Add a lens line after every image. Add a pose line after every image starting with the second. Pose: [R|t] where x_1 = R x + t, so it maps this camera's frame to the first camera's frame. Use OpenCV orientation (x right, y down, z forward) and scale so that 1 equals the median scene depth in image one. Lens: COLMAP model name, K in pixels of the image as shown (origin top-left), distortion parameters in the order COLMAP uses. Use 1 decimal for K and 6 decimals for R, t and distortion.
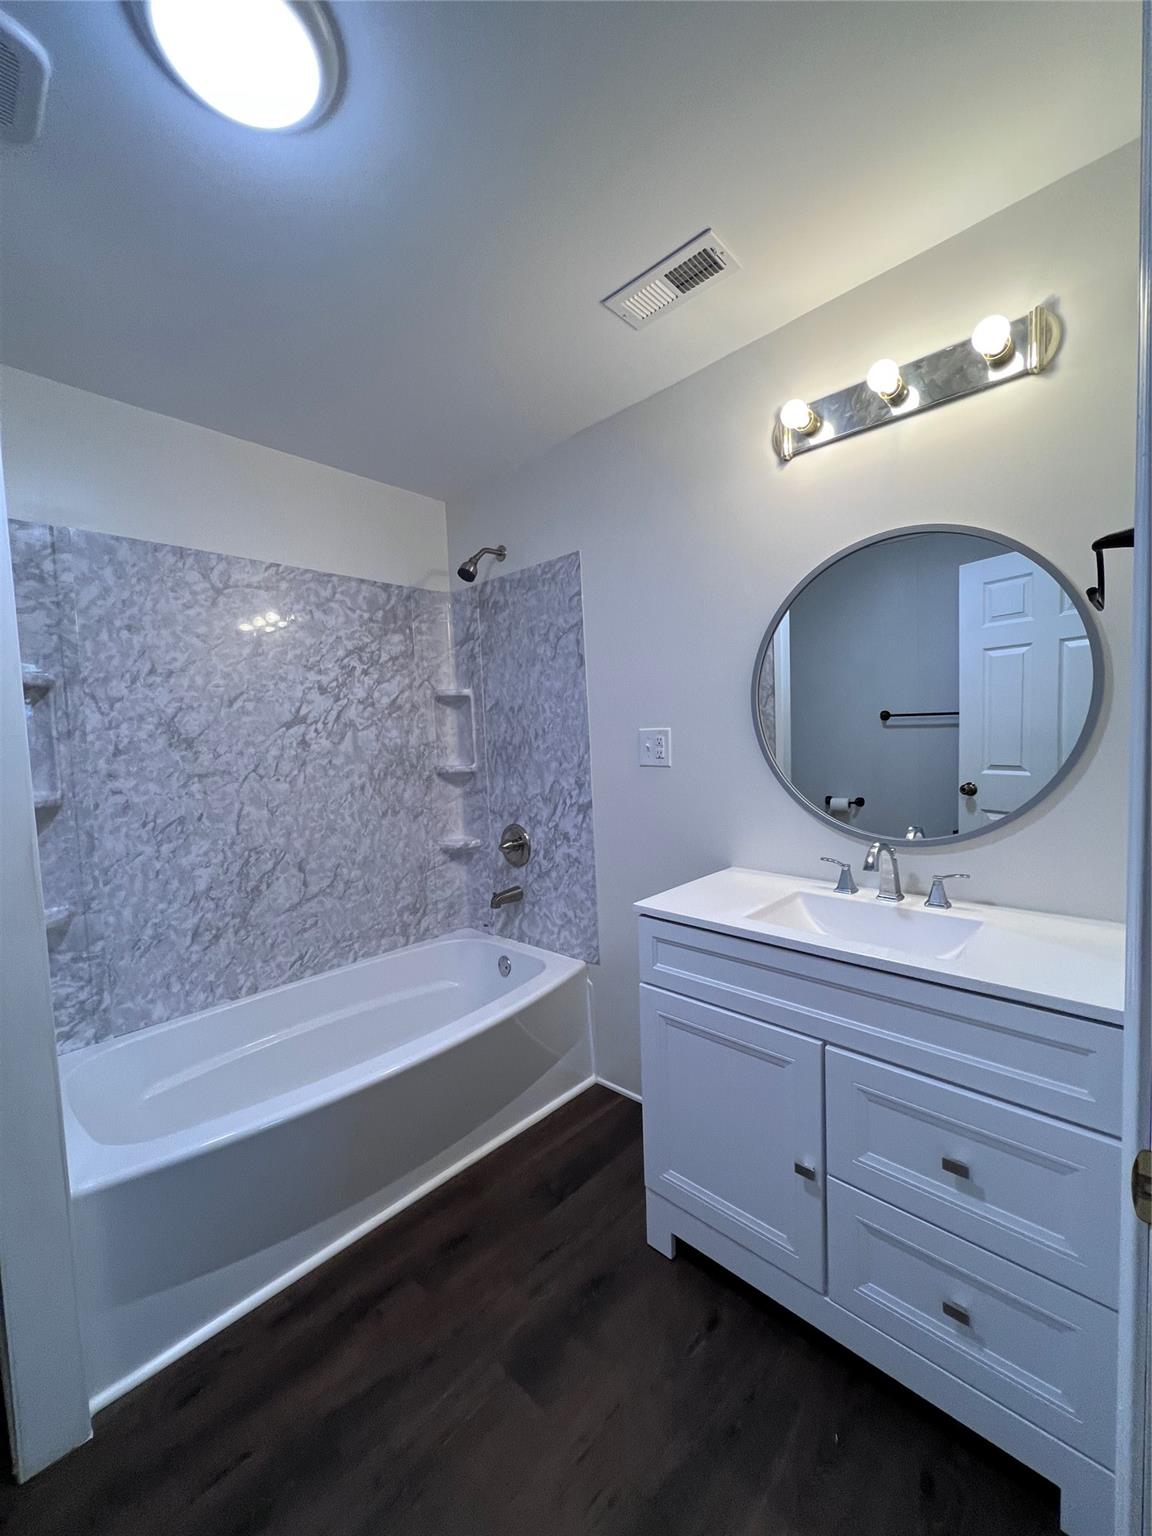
lens RADIAL K [[609.7, 0, 572.0], [0, 609.7, 765.6], [0, 0, 1]] dist [-0.001046, 0.000112]
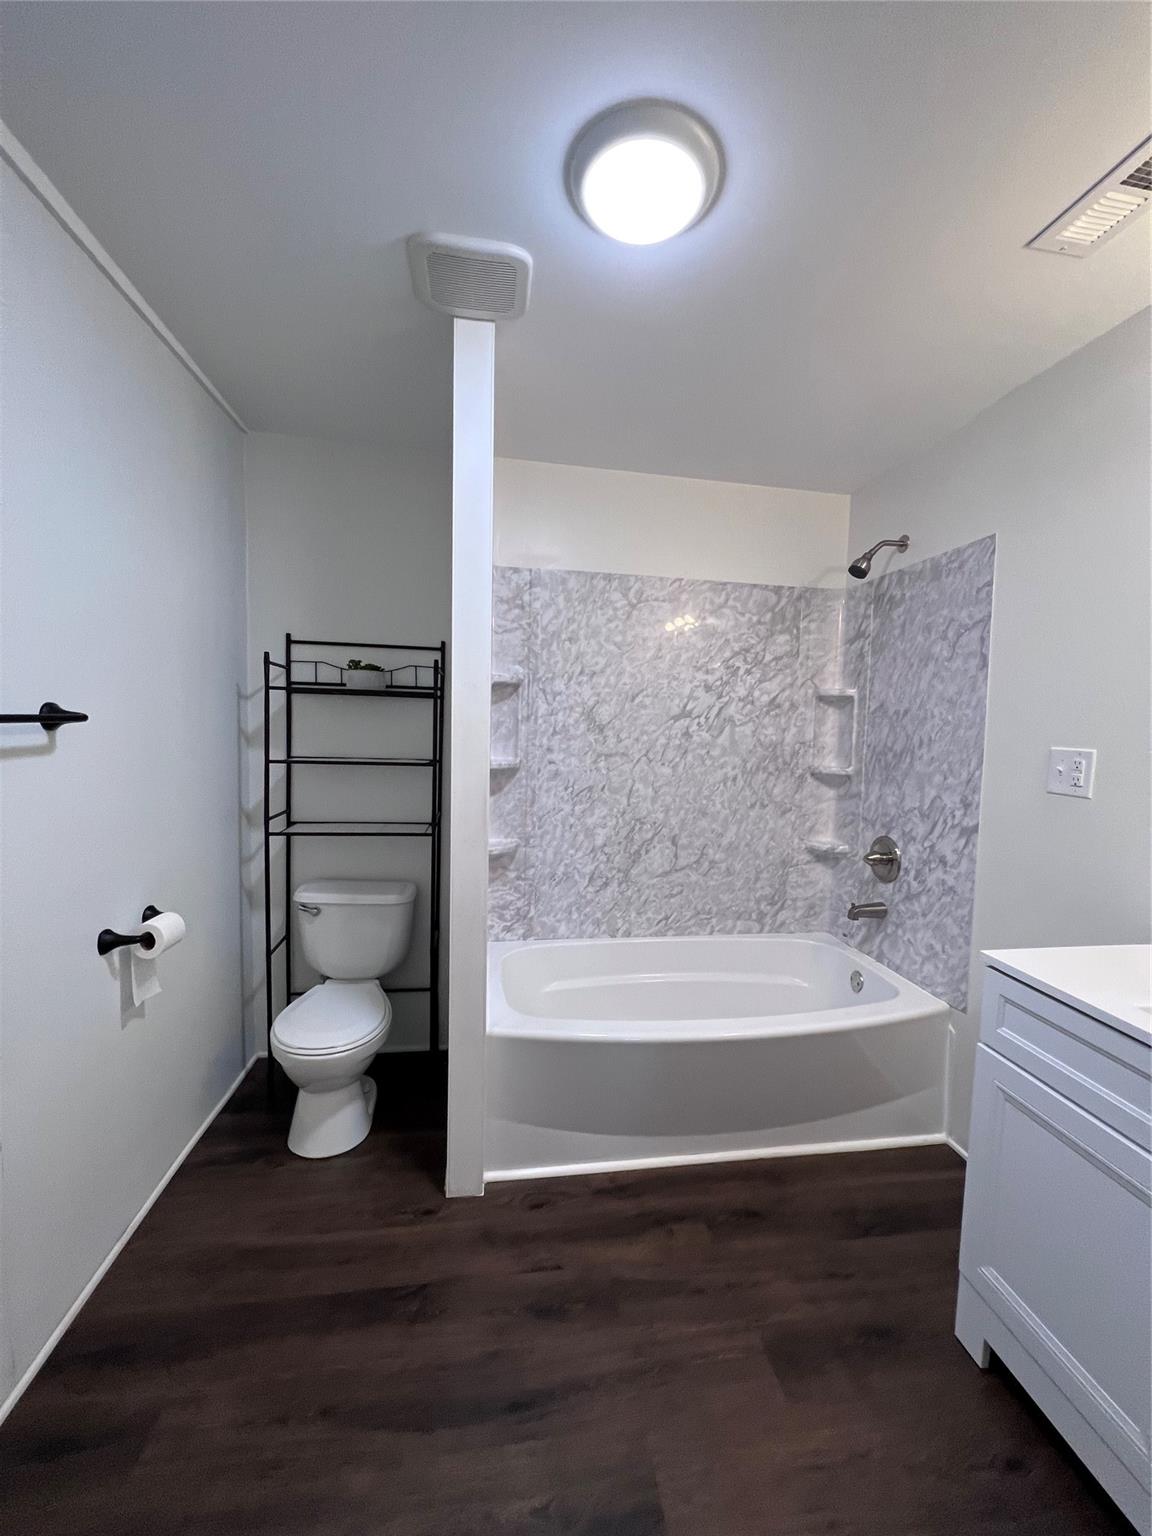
lens RADIAL K [[609.7, 0, 580.9], [0, 609.7, 762.6], [0, 0, 1]] dist [-0.001046, 0.000112]
pose [[0.789209, 0.099184, -0.606063, 0.102781], [-0.088696, 0.994934, 0.047325, -0.021186], [0.607686, 0.016406, 0.794008, -0.028230]]
